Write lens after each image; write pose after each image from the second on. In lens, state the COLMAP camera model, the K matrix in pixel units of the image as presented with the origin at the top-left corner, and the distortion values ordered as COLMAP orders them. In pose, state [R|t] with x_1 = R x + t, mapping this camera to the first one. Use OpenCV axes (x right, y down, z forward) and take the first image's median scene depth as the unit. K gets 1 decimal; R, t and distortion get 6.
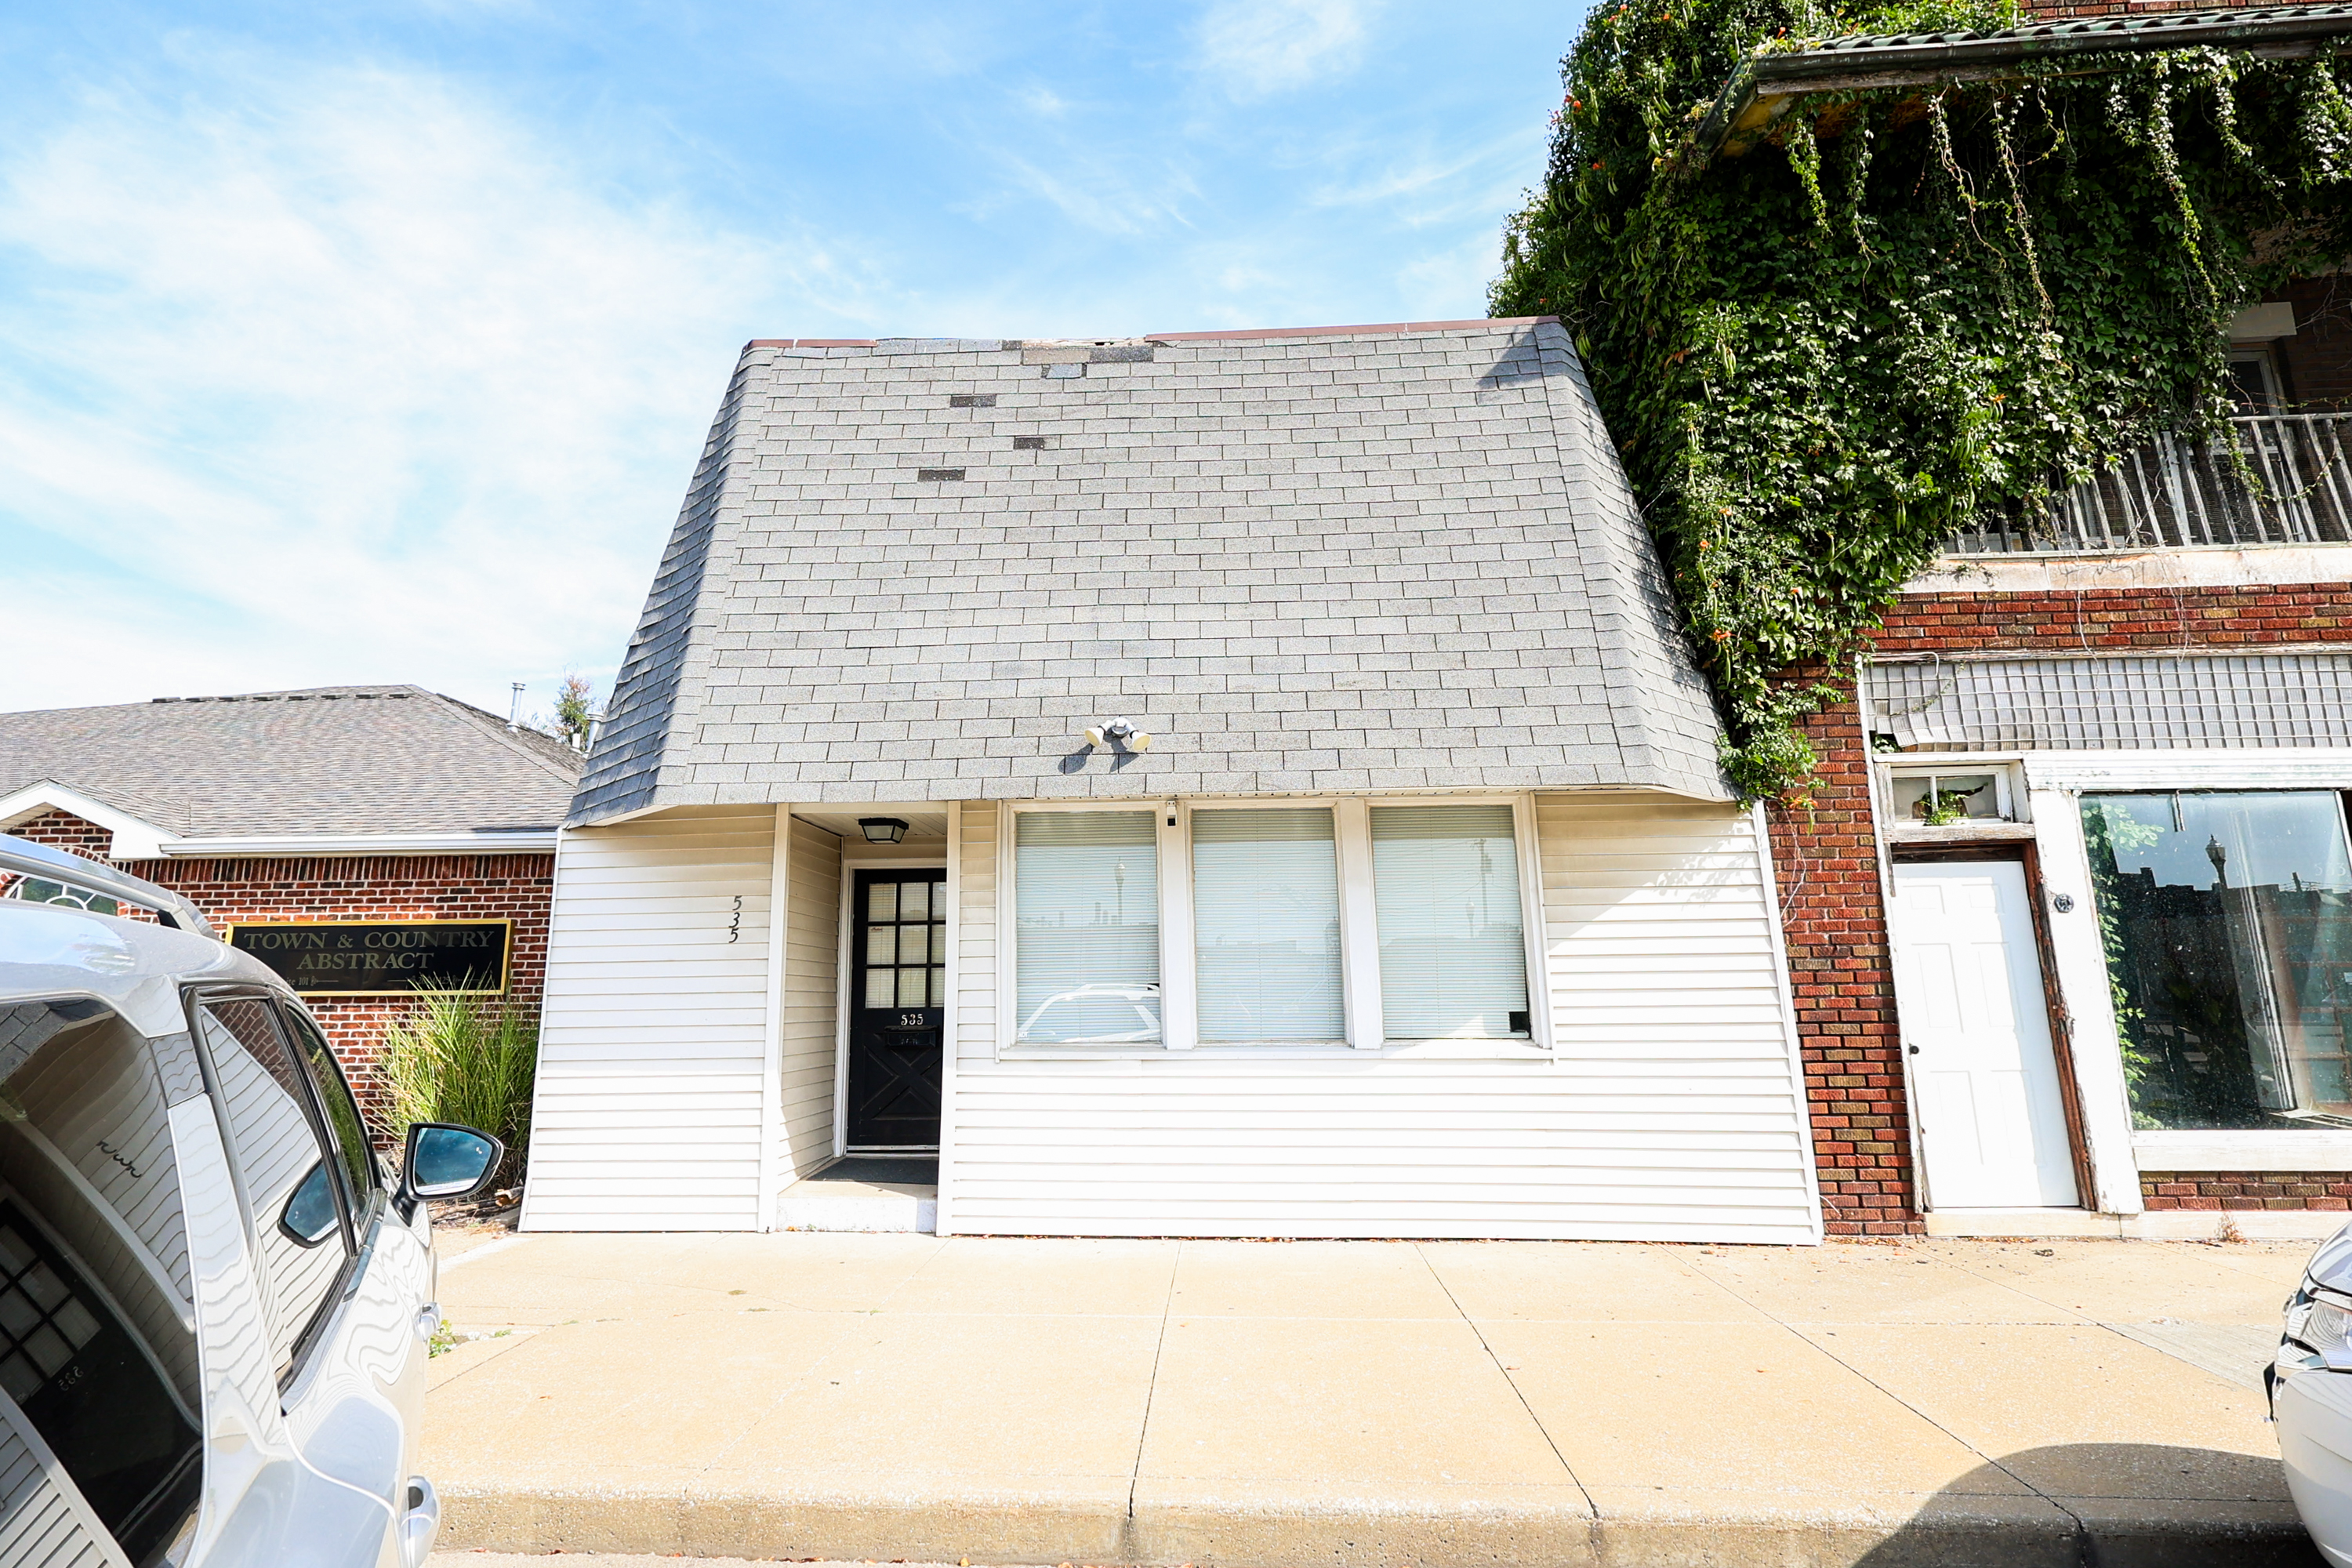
lens RADIAL K [[1082.8, 0, 1176.0], [0, 1082.8, 784.0], [0, 0, 1]] dist [0.002131, -0.000074]
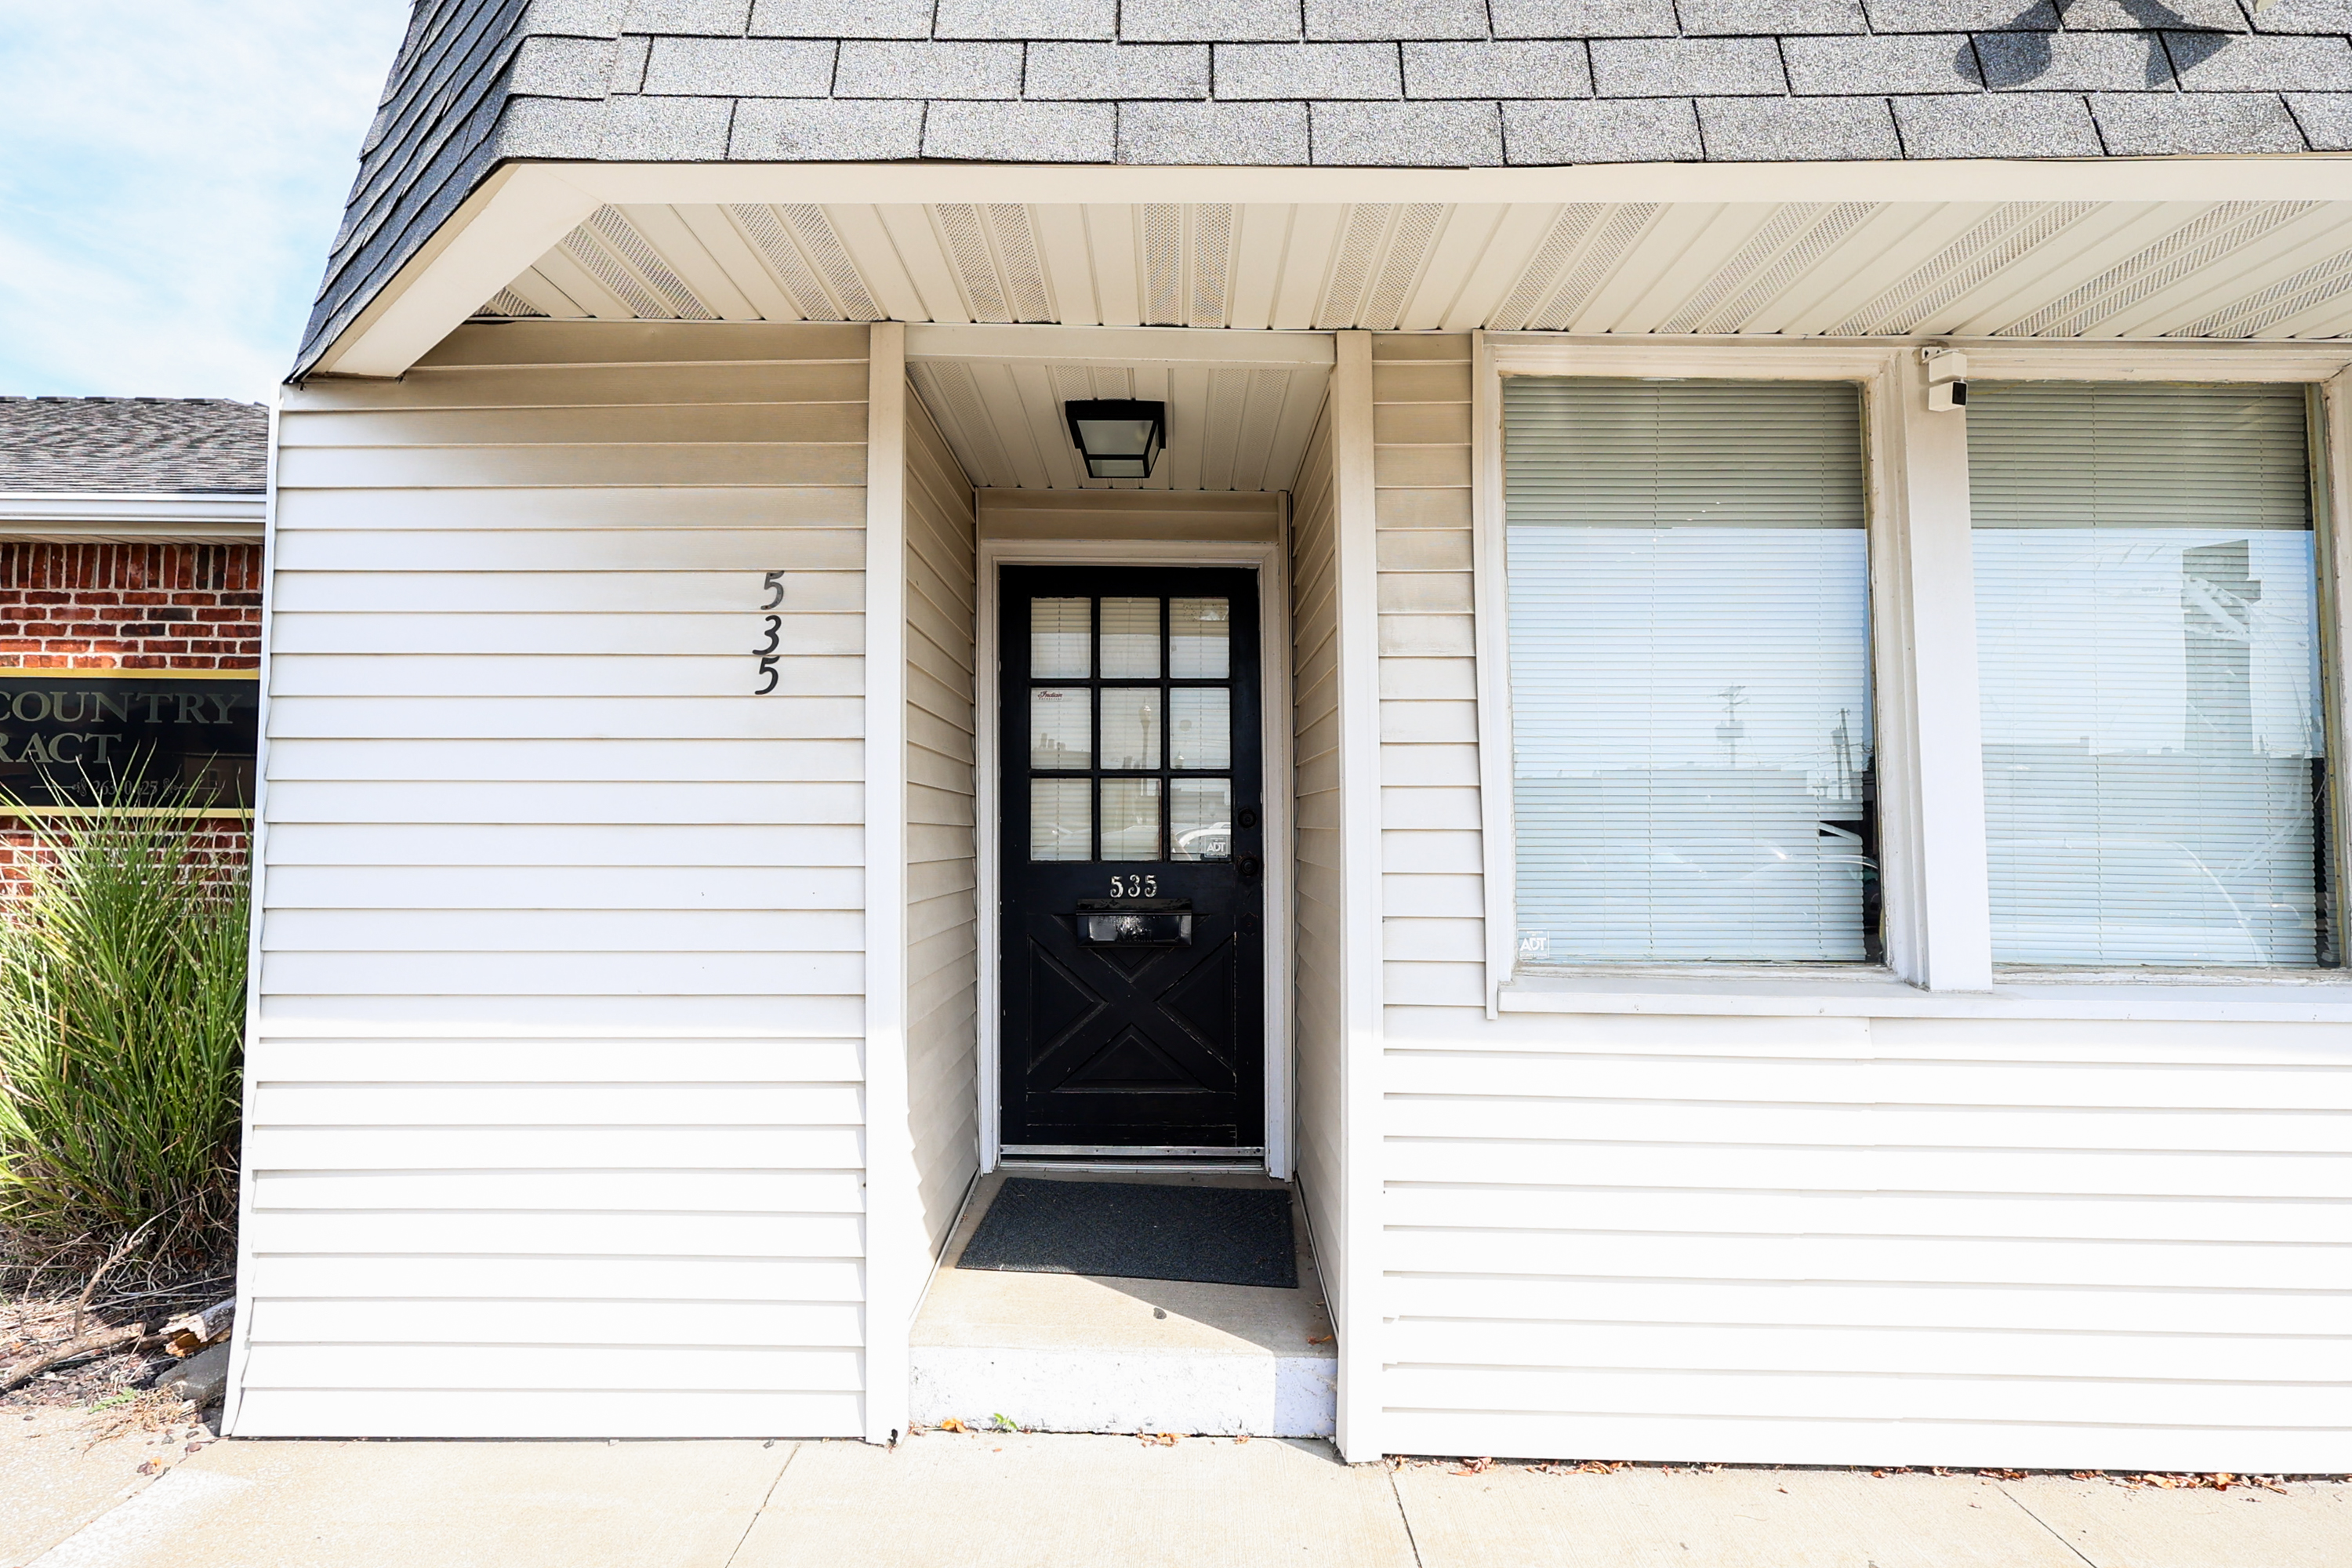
lens RADIAL K [[1082.8, 0, 1176.0], [0, 1082.8, 784.0], [0, 0, 1]] dist [0.002131, -0.000074]
pose [[0.998564, 0.019183, 0.050017, -0.253331], [-0.026556, 0.988145, 0.151207, 0.103515], [-0.046523, -0.152318, 0.987236, 0.548981]]
